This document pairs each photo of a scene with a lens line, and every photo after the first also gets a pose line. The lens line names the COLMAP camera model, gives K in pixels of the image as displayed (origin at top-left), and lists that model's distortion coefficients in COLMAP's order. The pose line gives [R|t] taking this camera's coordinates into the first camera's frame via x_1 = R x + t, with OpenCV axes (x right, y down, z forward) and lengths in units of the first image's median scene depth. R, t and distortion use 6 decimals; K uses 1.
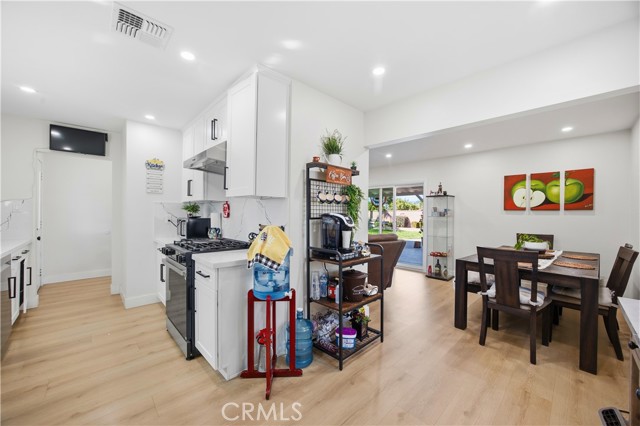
lens RADIAL K [[246.4, 0, 321.7], [0, 246.4, 214.3], [0, 0, 1]] dist [-0.001490, -0.000024]
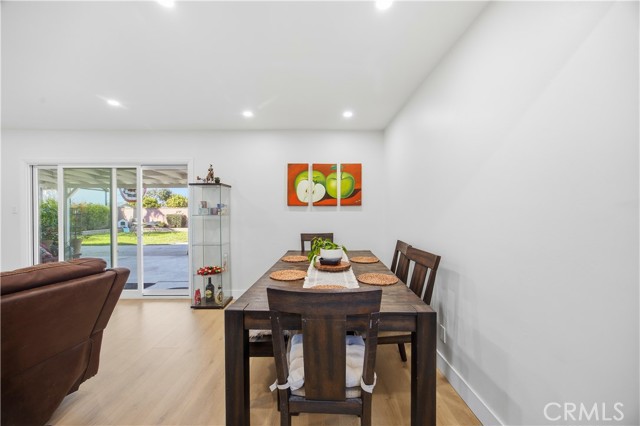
lens RADIAL K [[246.4, 0, 321.7], [0, 246.4, 214.3], [0, 0, 1]] dist [-0.001490, -0.000024]
pose [[0.677572, -0.017492, 0.735249, 0.227730], [0.010449, 0.999845, 0.014158, 0.001488], [-0.735382, -0.001911, 0.677650, 0.383188]]
